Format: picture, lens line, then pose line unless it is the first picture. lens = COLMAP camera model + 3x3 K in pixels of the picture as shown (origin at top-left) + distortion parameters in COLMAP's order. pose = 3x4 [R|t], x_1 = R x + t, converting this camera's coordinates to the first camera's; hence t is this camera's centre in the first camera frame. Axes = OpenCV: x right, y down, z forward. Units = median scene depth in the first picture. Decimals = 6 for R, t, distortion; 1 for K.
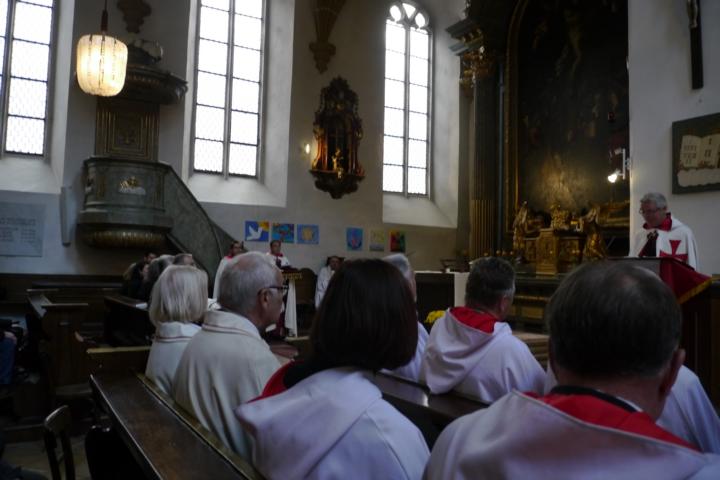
lens RADIAL K [[566.9, 0, 360.0], [0, 566.9, 240.0], [0, 0, 1]] dist [-0.058377, 0.012249]
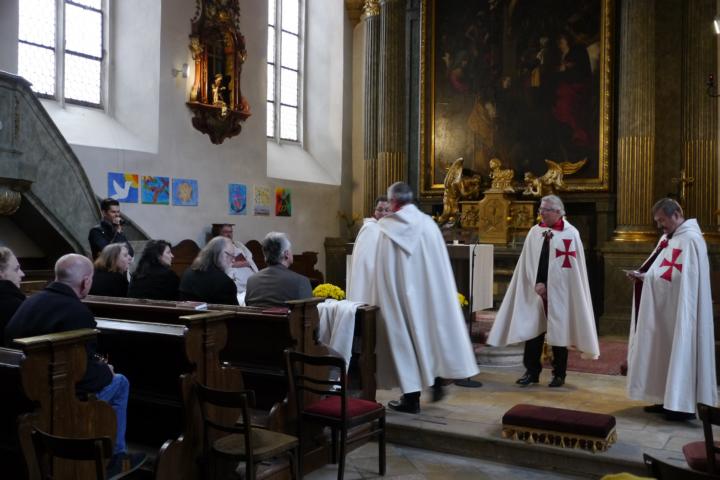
lens RADIAL K [[731.8, 0, 360.0], [0, 731.8, 240.0], [0, 0, 1]] dist [-0.009269, -0.003790]
pose [[0.898545, -0.015780, 0.438598, -0.297178], [-0.012276, 0.998059, 0.061058, -0.009164], [-0.438710, -0.060247, 0.896607, 0.069601]]
